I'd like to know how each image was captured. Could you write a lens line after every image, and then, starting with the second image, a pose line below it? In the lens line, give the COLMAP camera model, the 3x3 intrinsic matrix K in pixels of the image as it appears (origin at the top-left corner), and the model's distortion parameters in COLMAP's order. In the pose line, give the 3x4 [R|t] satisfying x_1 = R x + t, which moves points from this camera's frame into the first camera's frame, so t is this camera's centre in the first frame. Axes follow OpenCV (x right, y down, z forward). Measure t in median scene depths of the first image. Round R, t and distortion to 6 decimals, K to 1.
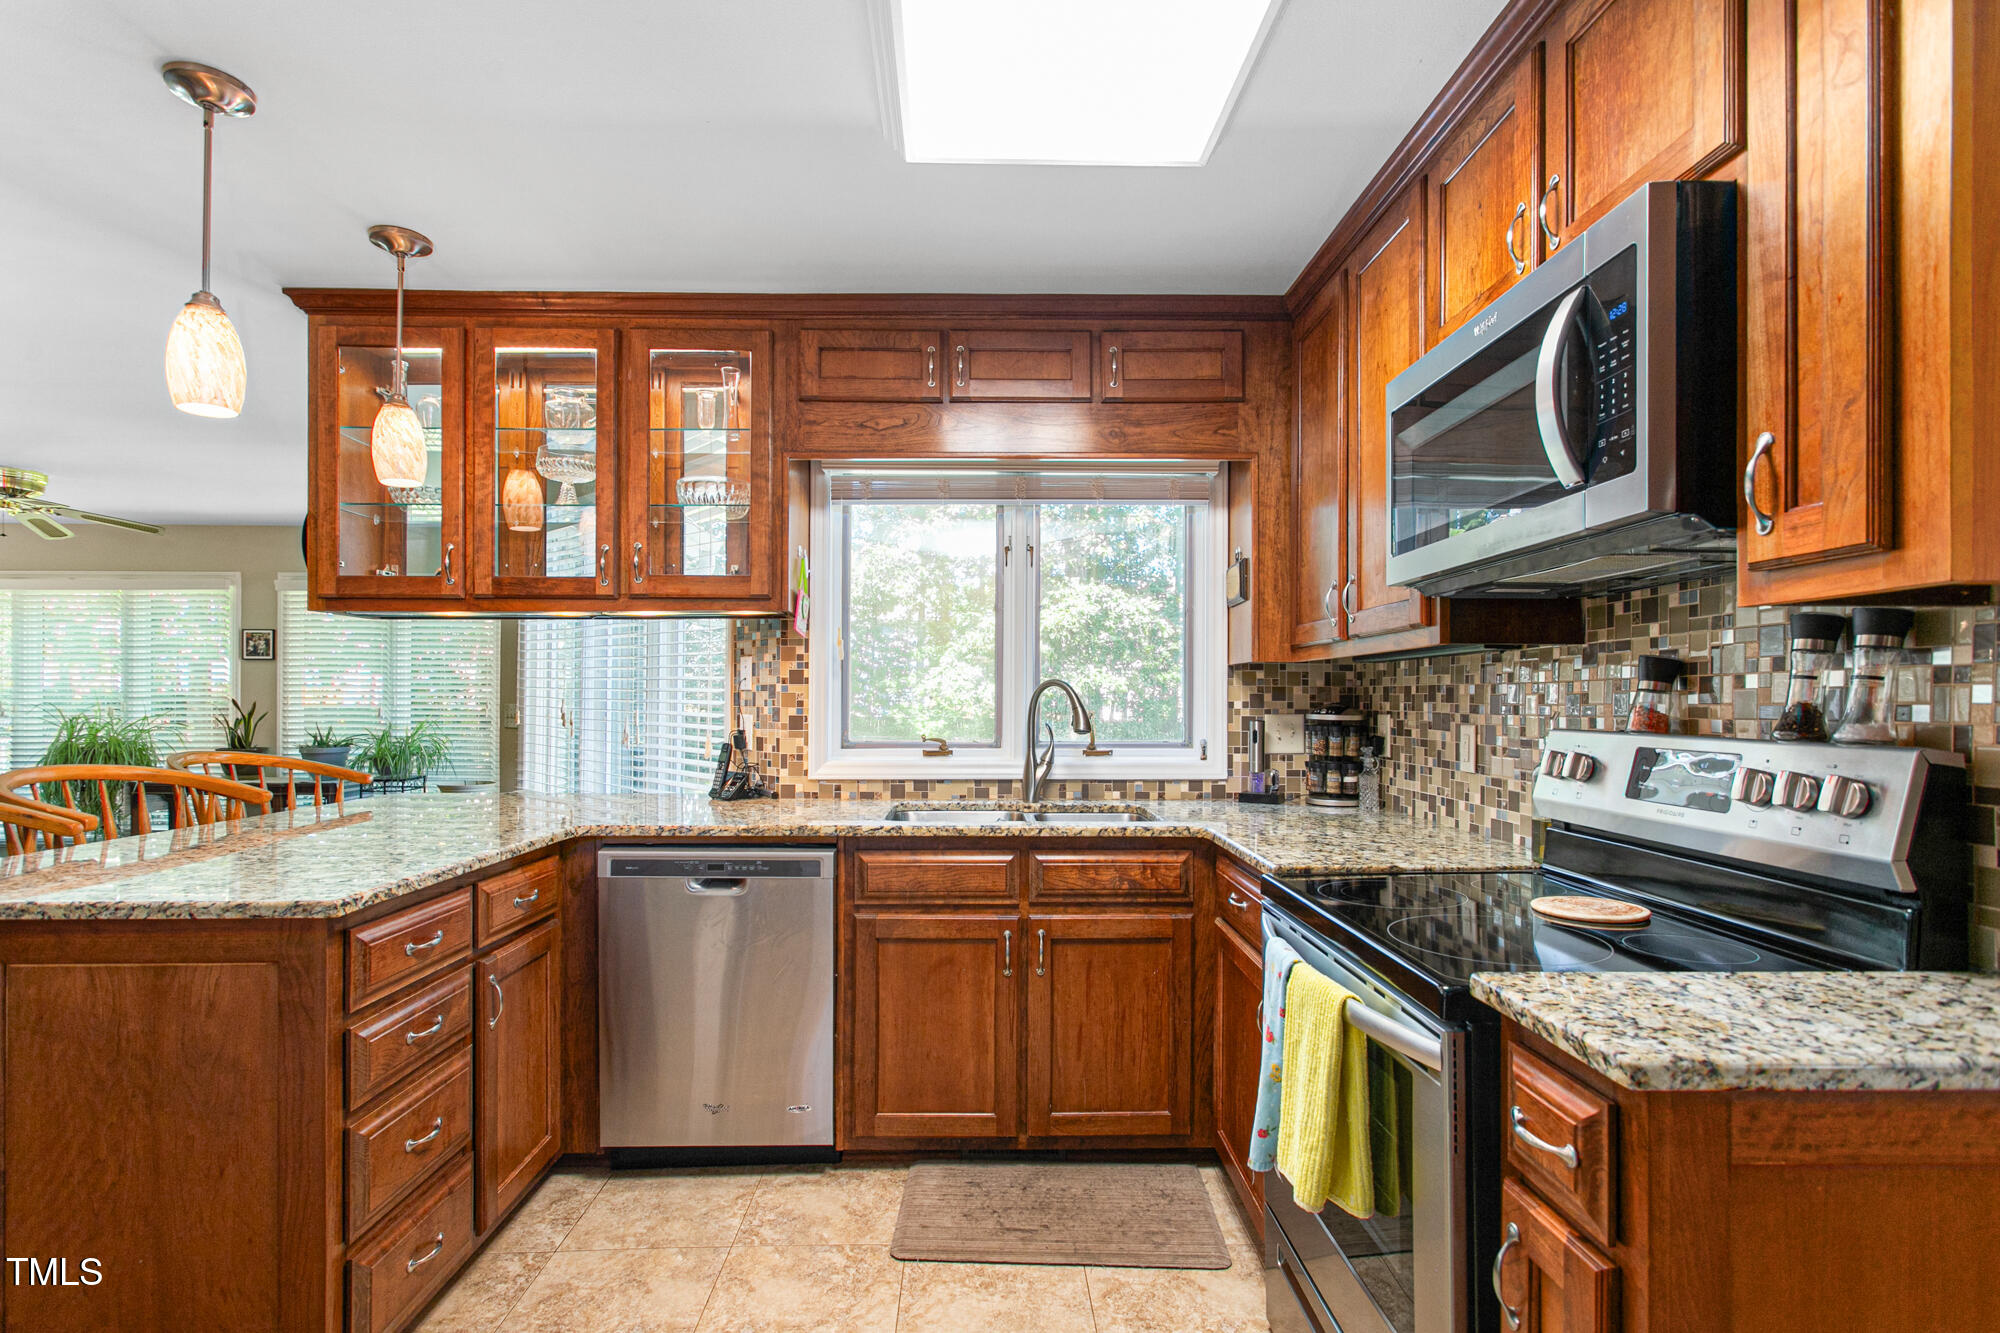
lens RADIAL K [[954.2, 0, 996.0], [0, 954.2, 699.2], [0, 0, 1]] dist [0.000419, 0.000883]
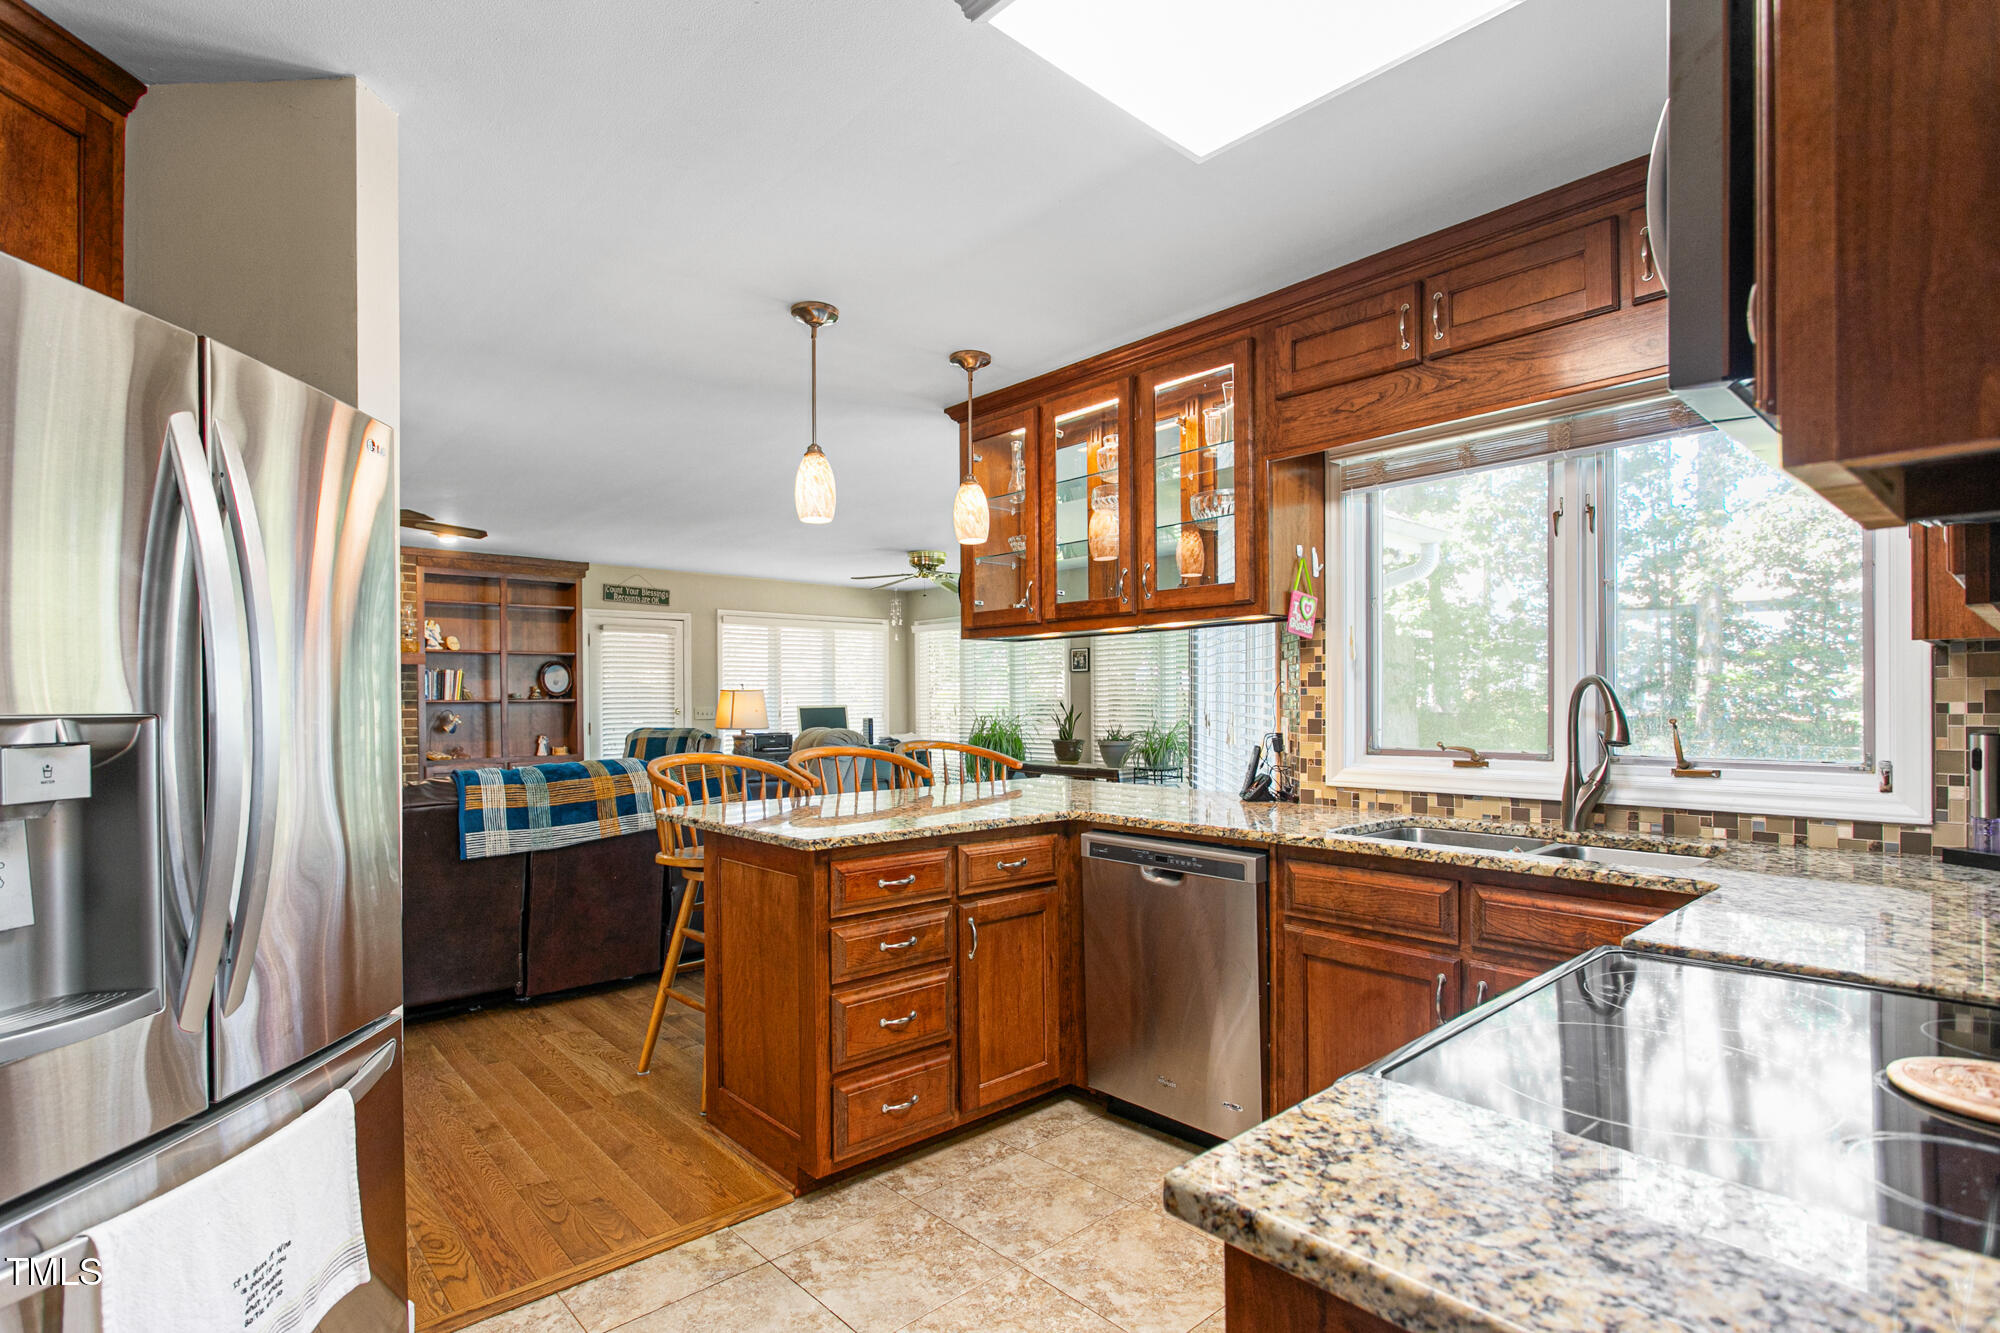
lens RADIAL K [[979.2, 0, 1000.3], [0, 979.2, 704.5], [0, 0, 1]] dist [0.000866, 0.000726]
pose [[0.653917, -0.002859, -0.756561, 0.374312], [0.007058, 0.999972, 0.002321, -0.002478], [0.756533, -0.006858, 0.653919, 0.118962]]
